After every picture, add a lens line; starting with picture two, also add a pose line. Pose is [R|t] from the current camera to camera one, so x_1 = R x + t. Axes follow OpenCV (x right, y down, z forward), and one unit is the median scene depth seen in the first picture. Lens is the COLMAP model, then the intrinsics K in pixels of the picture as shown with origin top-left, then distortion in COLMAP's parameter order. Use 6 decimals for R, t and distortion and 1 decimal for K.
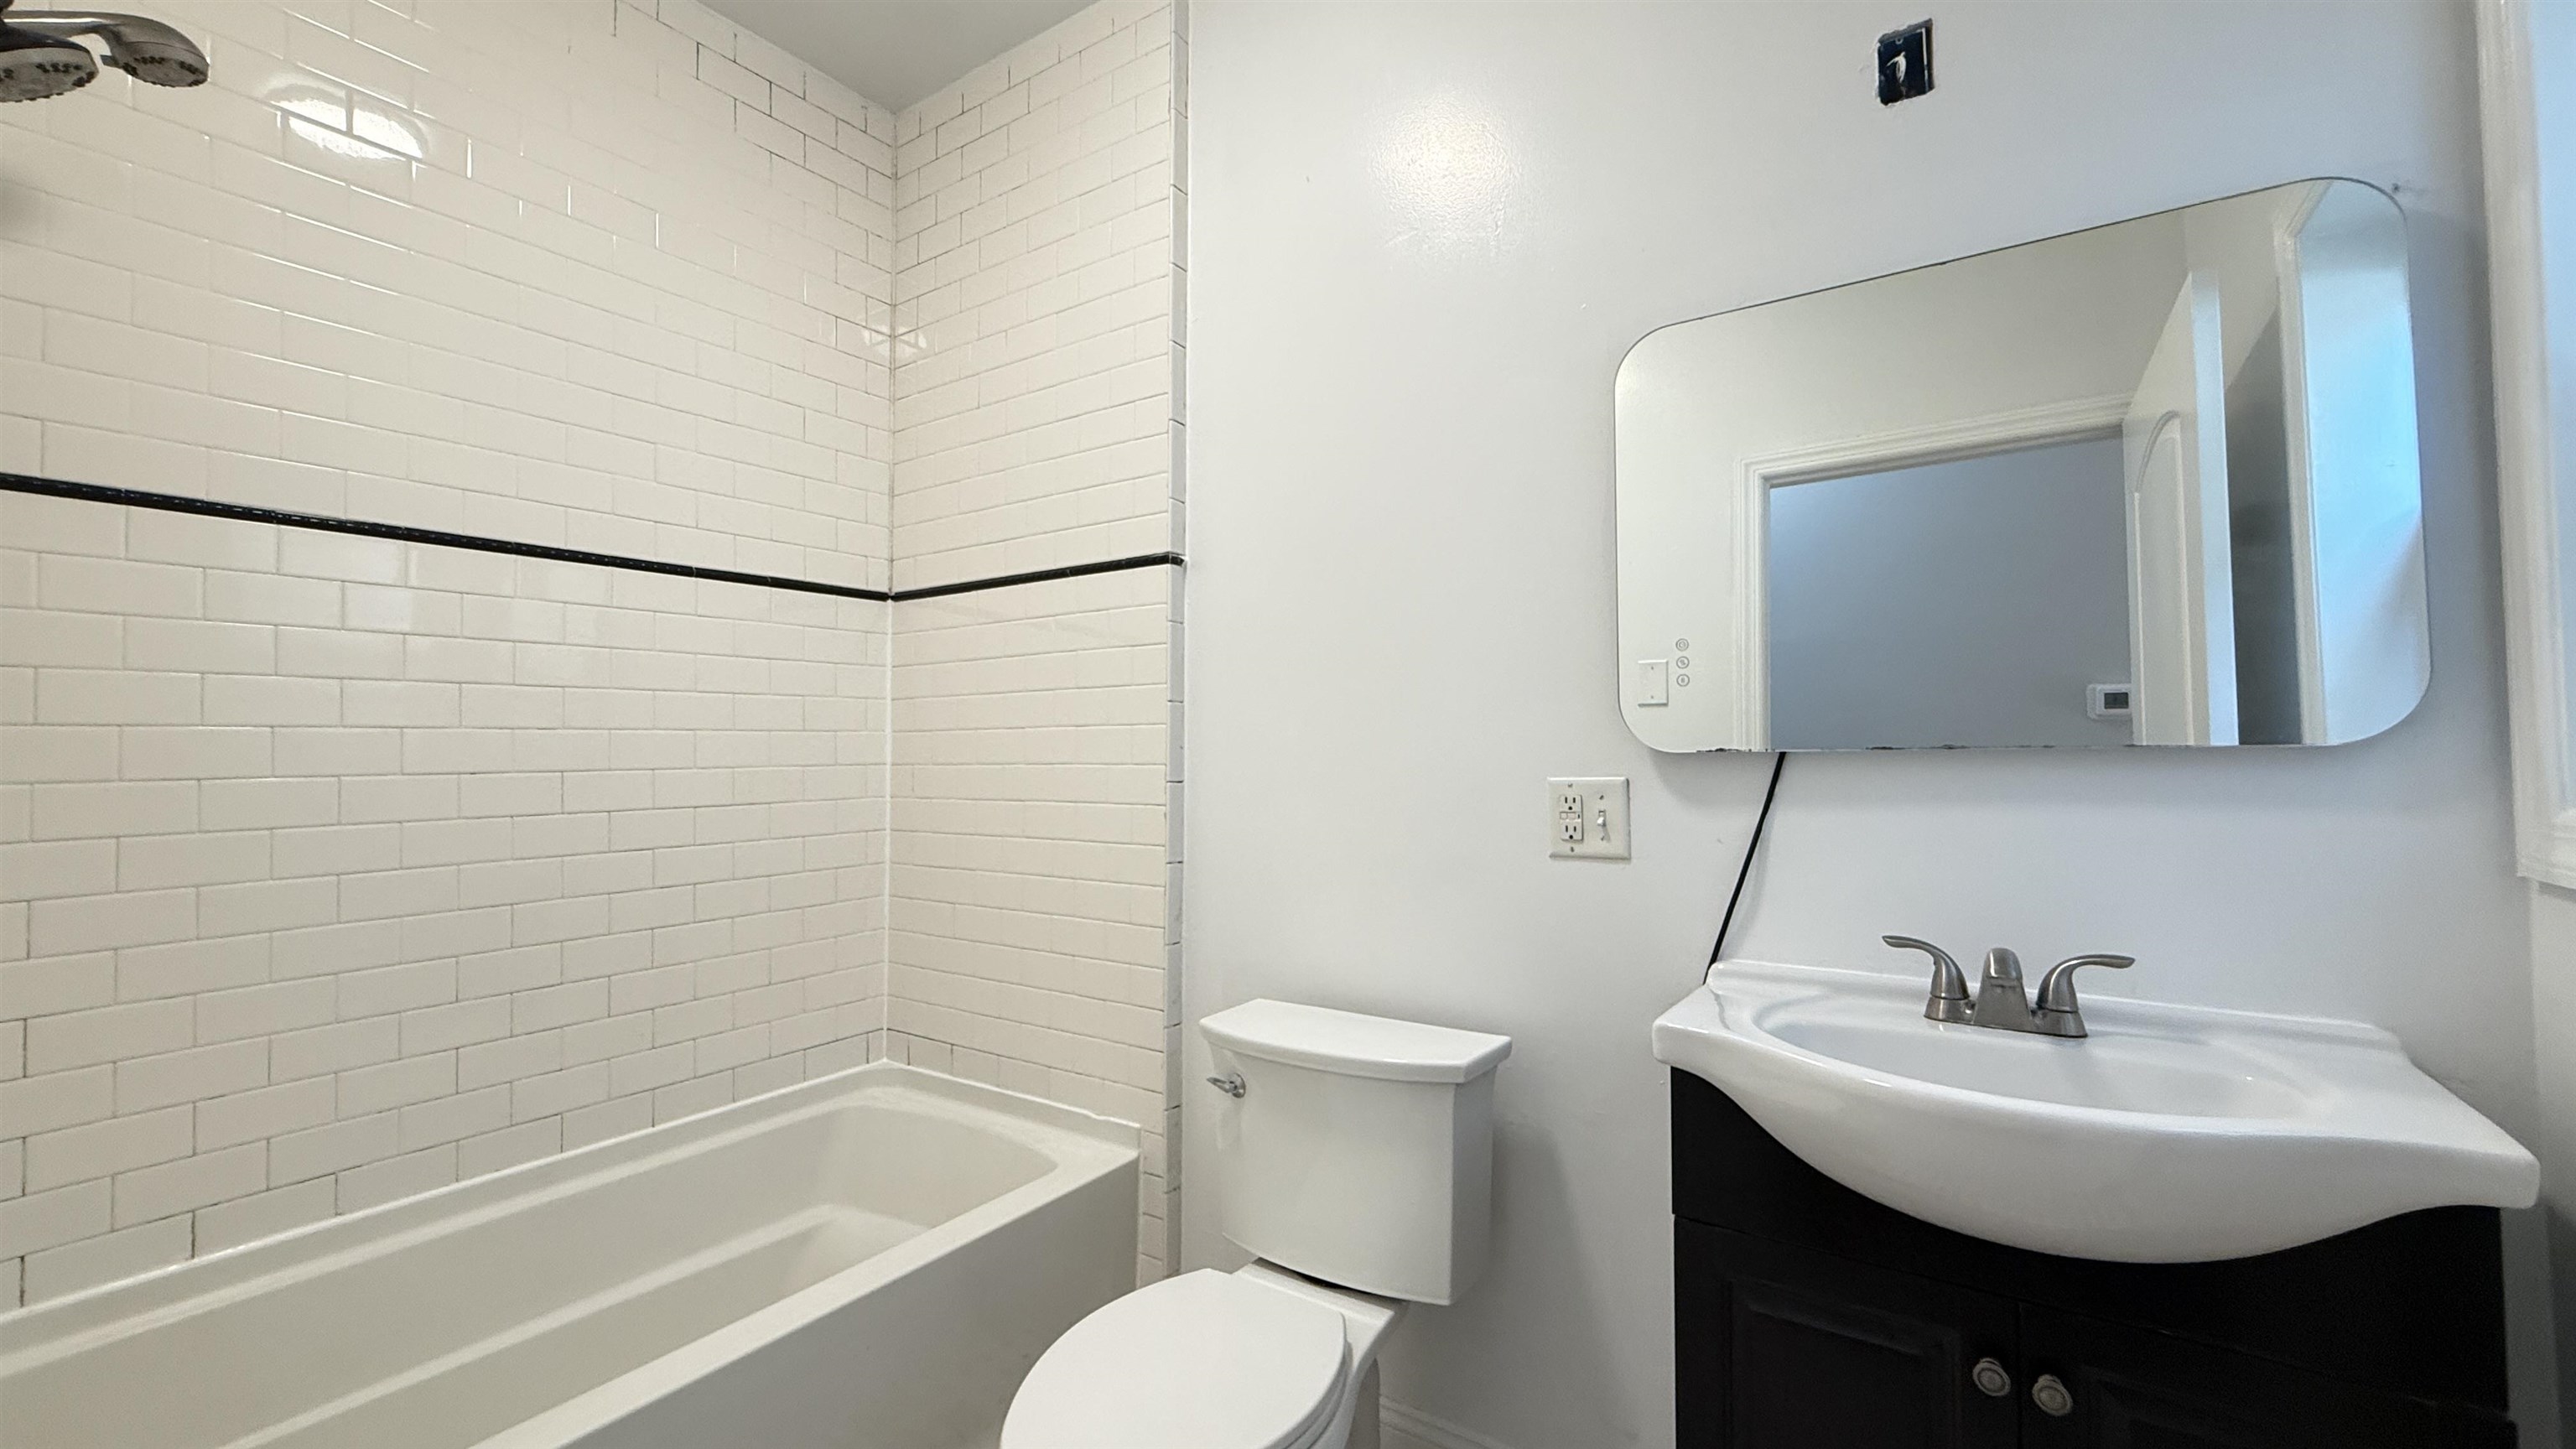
lens RADIAL K [[1027.3, 0, 1278.6], [0, 1027.3, 727.9], [0, 0, 1]] dist [-0.007482, 0.001170]
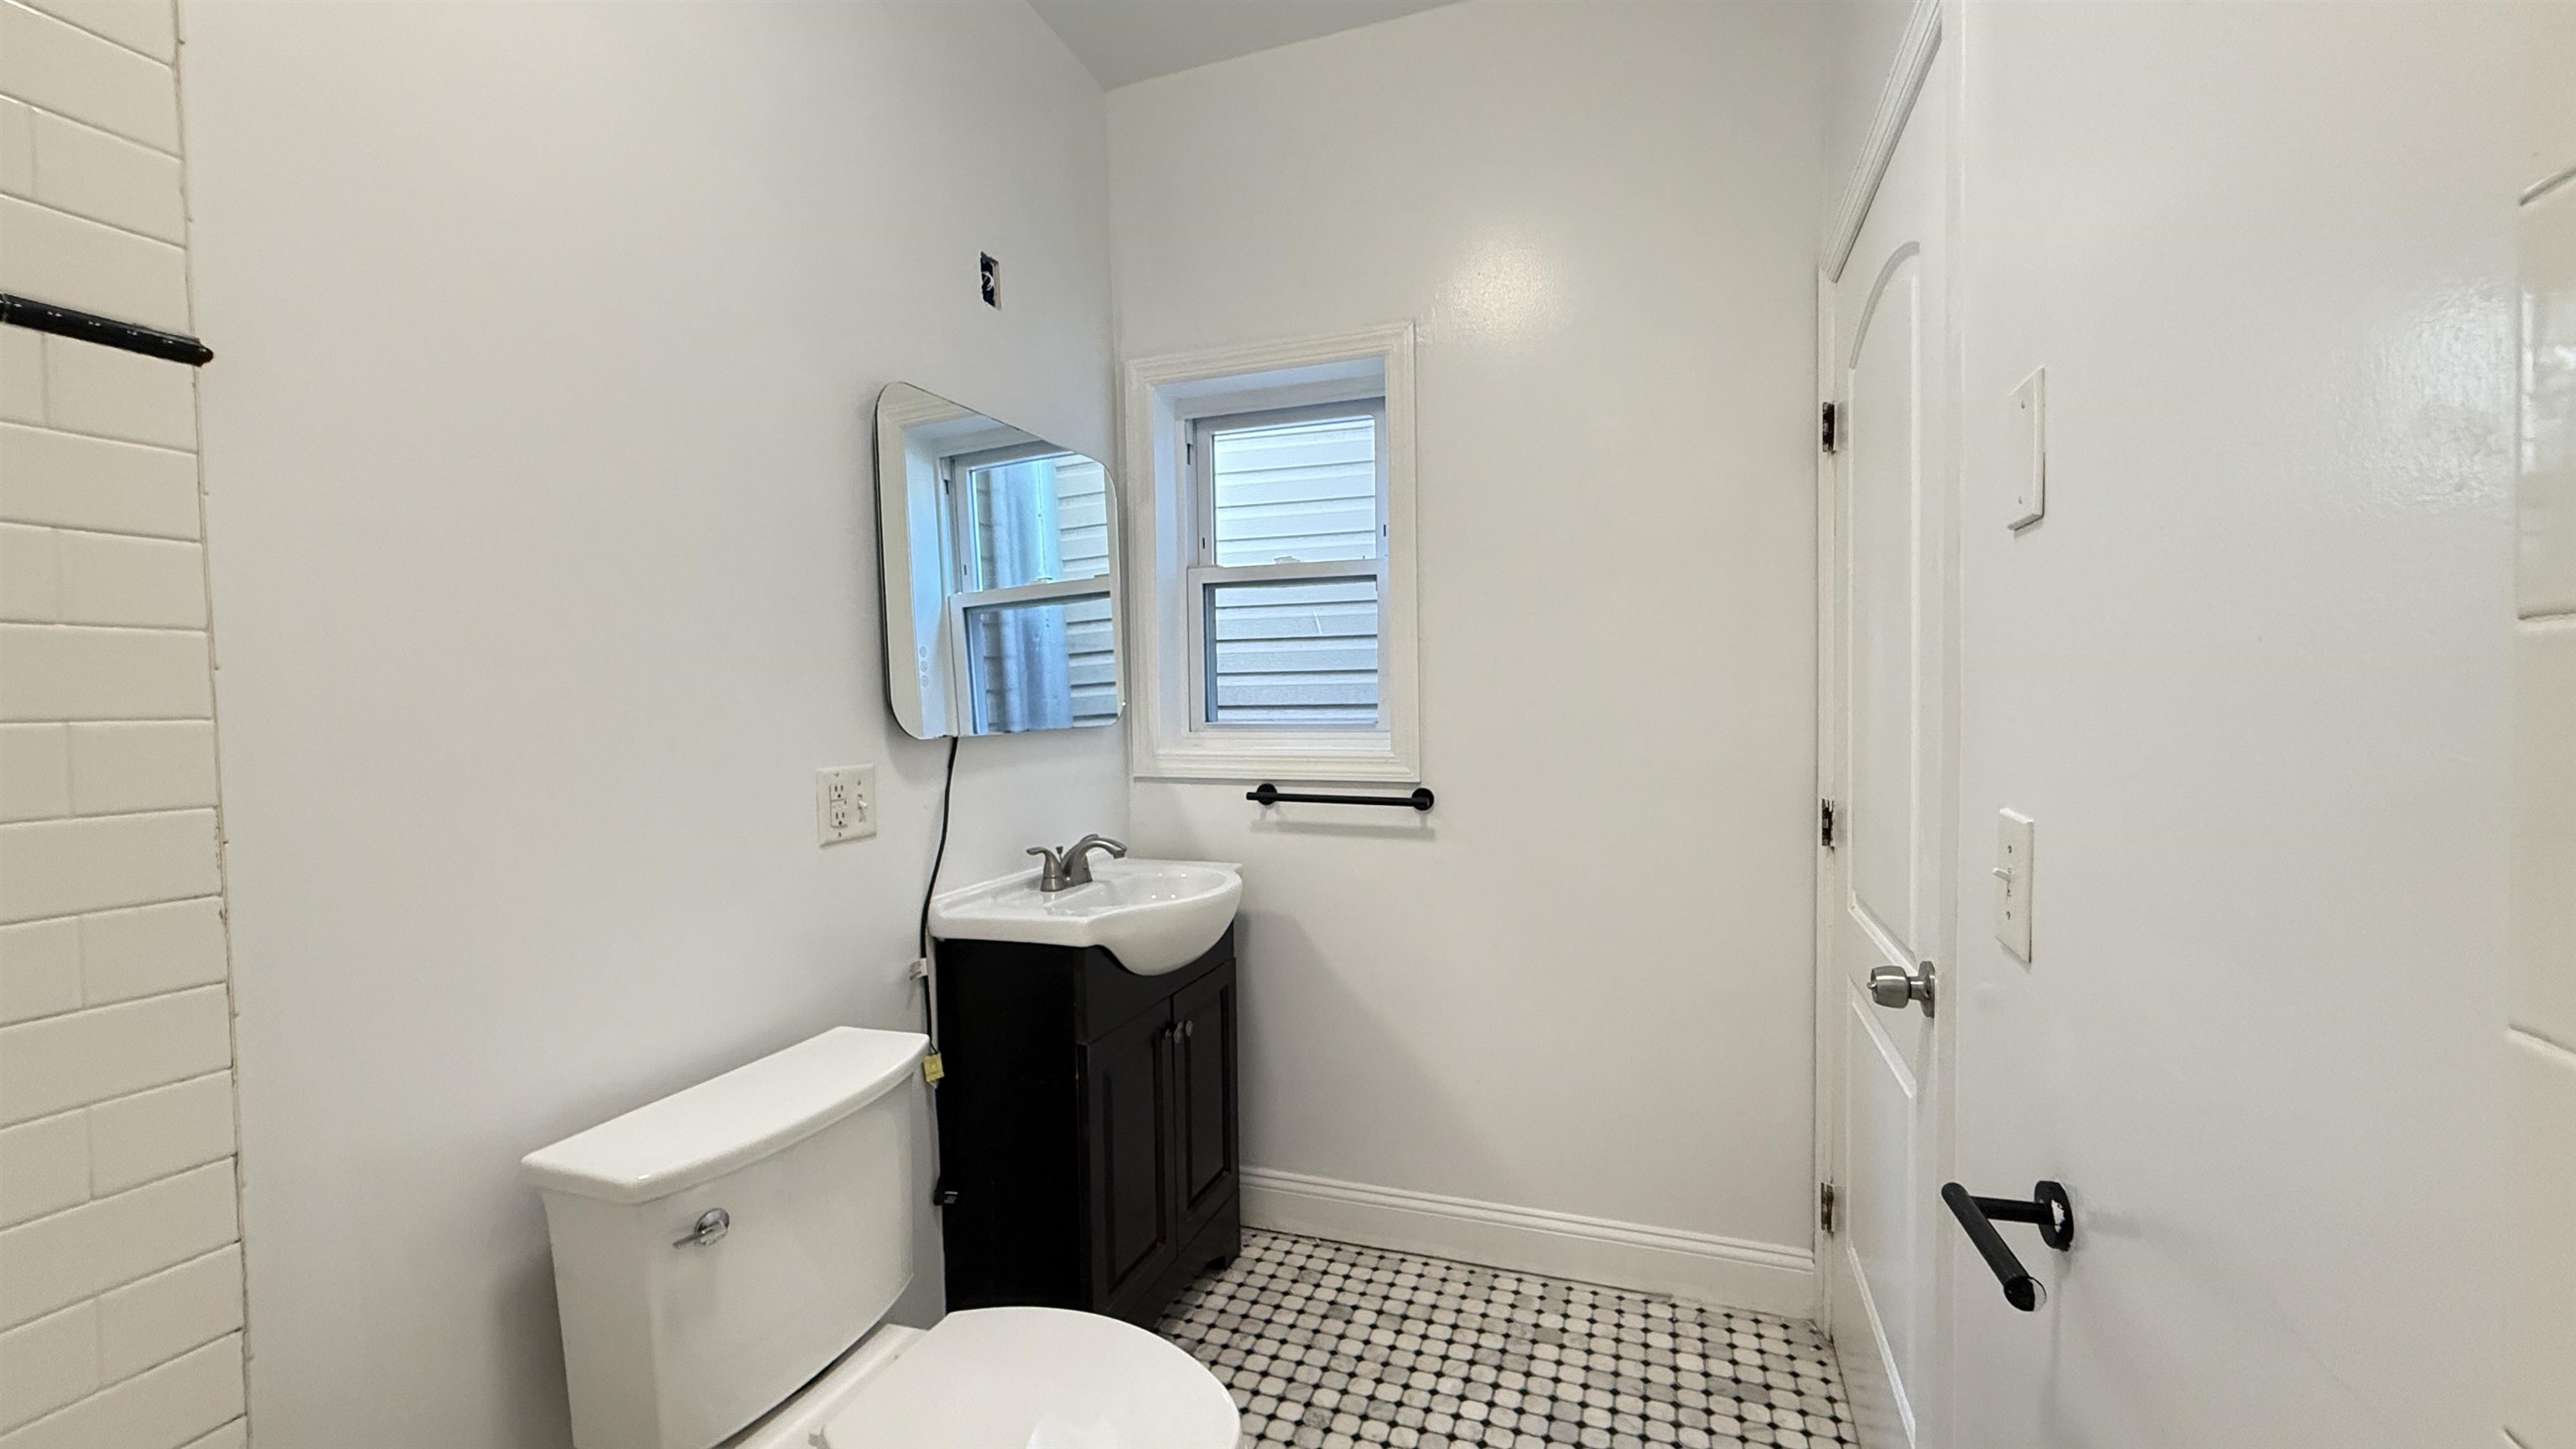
lens RADIAL K [[1027.3, 0, 1290.4], [0, 1027.3, 726.4], [0, 0, 1]] dist [-0.007482, 0.001170]
pose [[-0.245363, -0.017141, 0.969280, -0.904439], [0.001906, 0.999833, 0.018164, -0.012030], [-0.969430, 0.006304, -0.245289, 0.865192]]
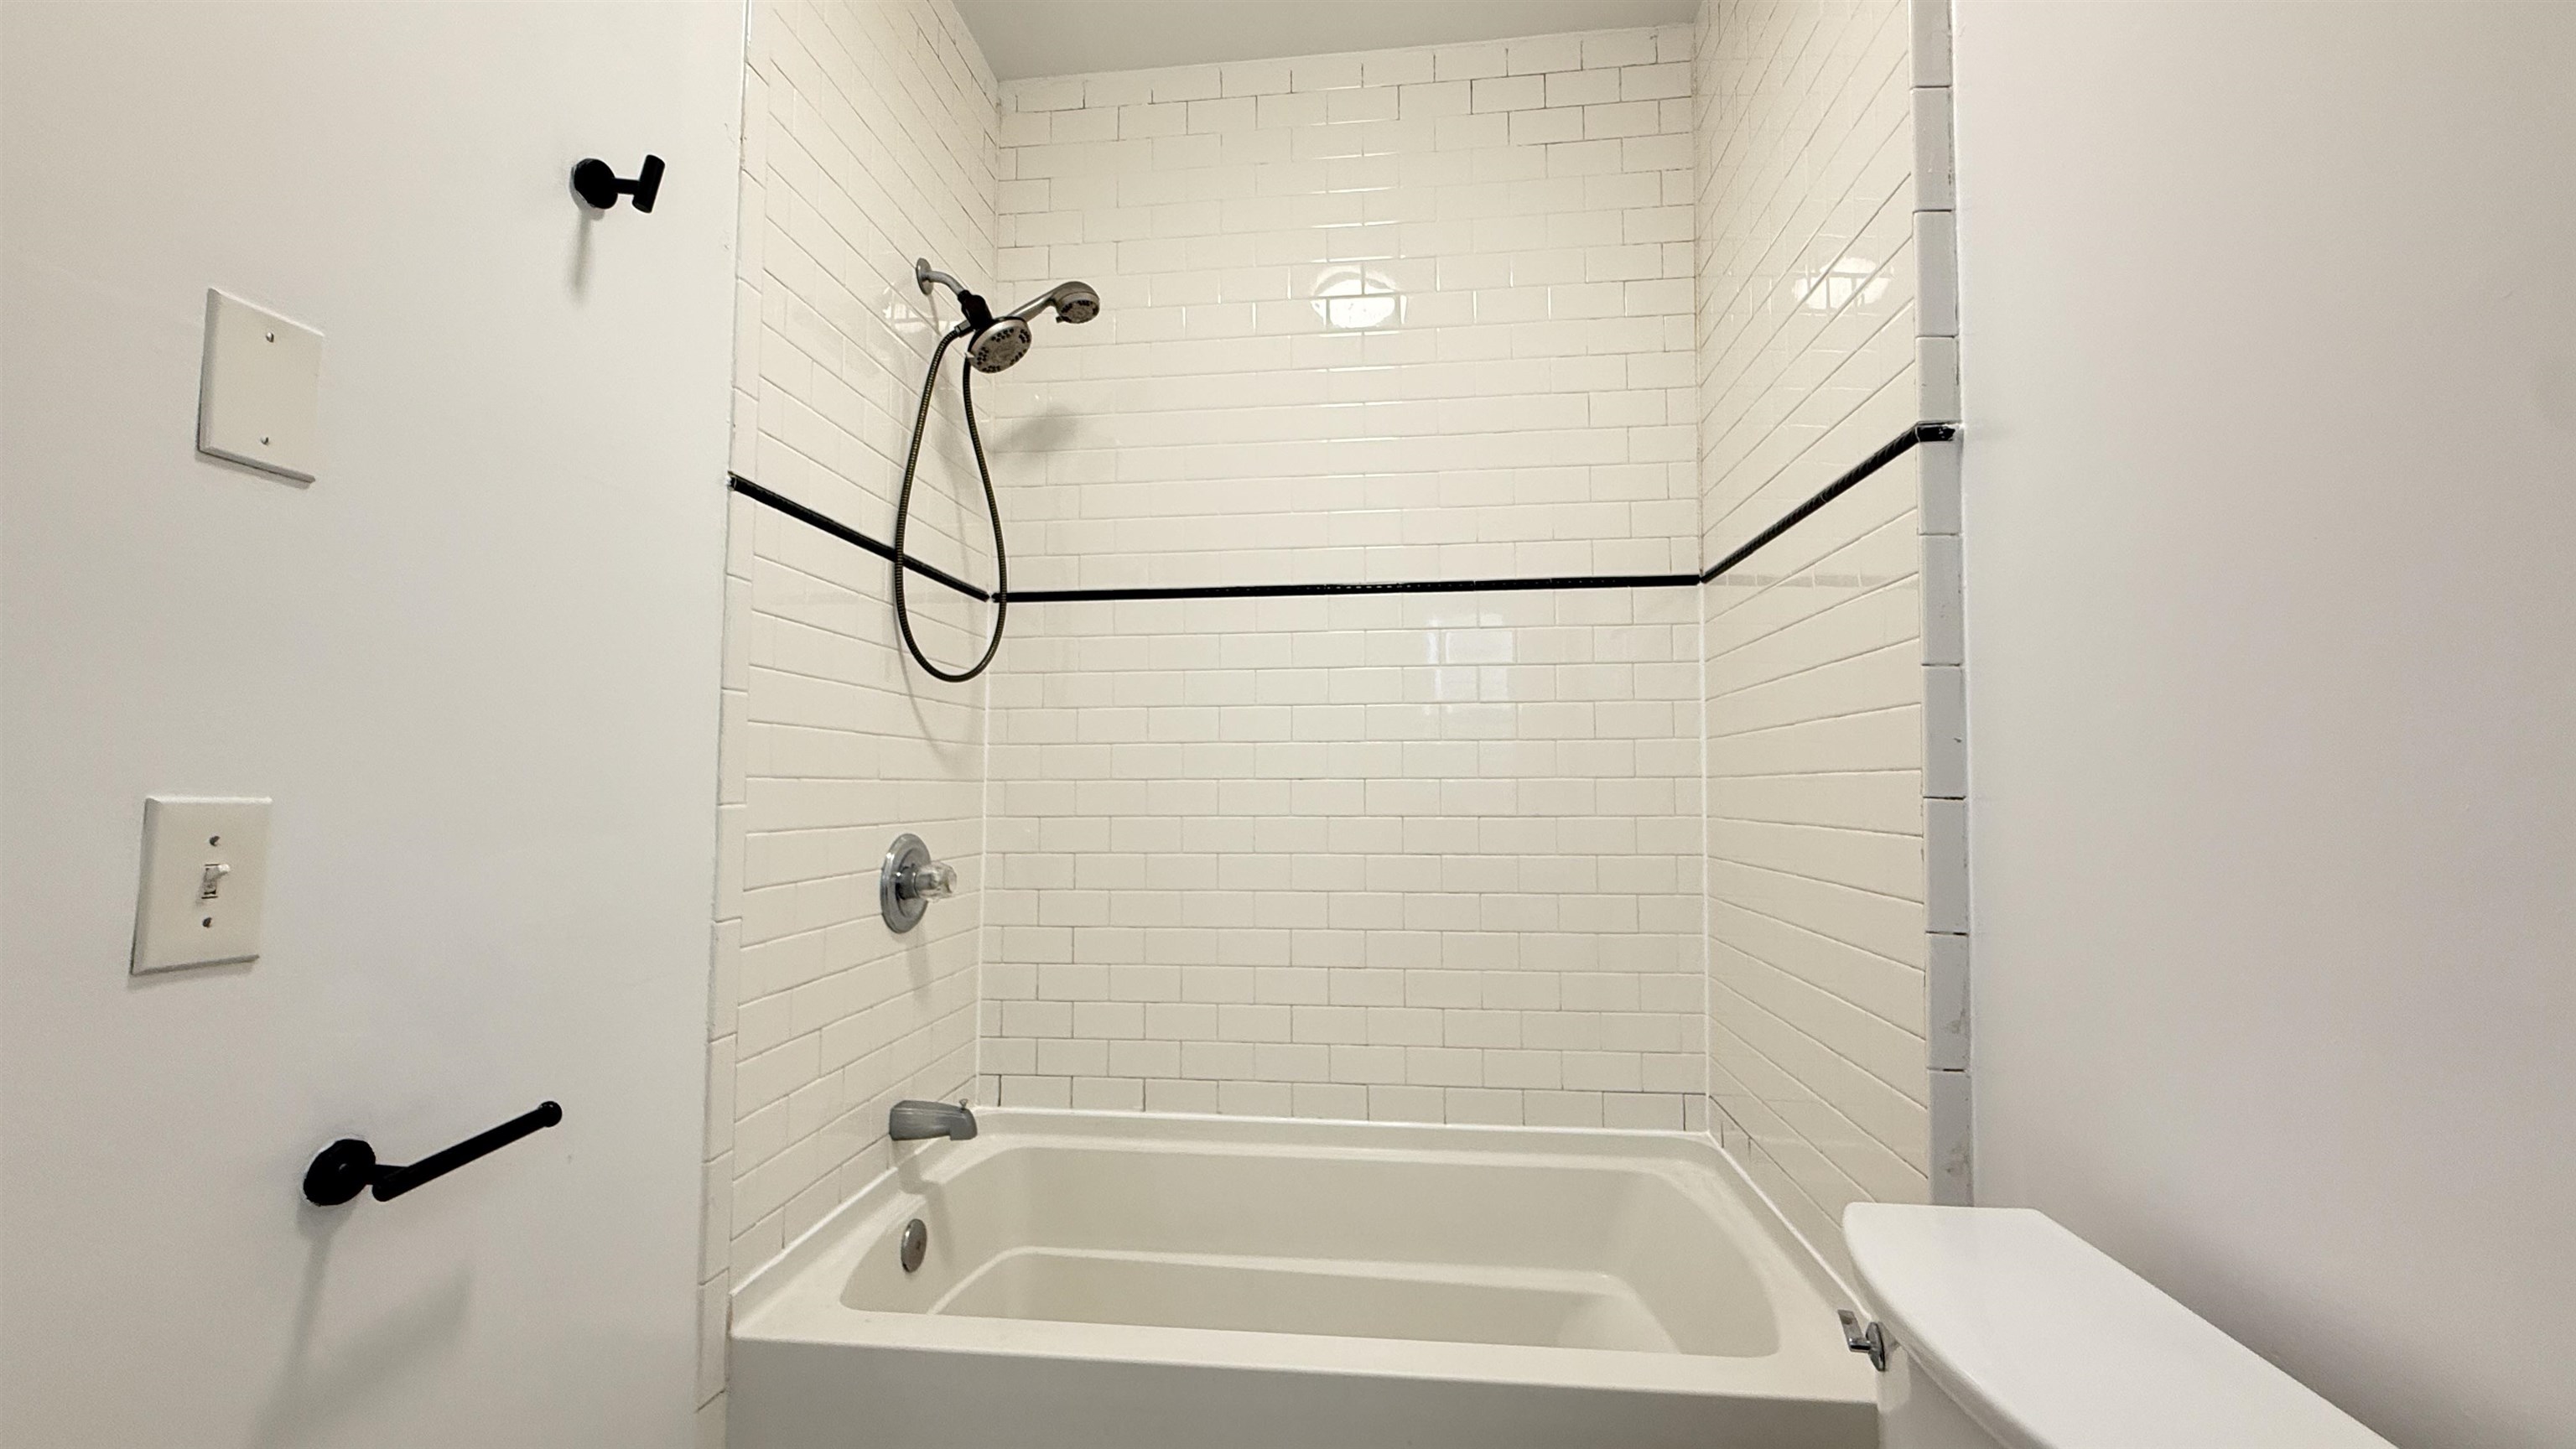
lens RADIAL K [[1027.3, 0, 1280.7], [0, 1027.3, 726.8], [0, 0, 1]] dist [-0.007482, 0.001170]
pose [[0.457957, -0.044624, -0.887854, 0.228785], [0.015045, 0.998985, -0.042450, 0.027375], [0.888847, 0.006083, 0.458163, 0.338548]]
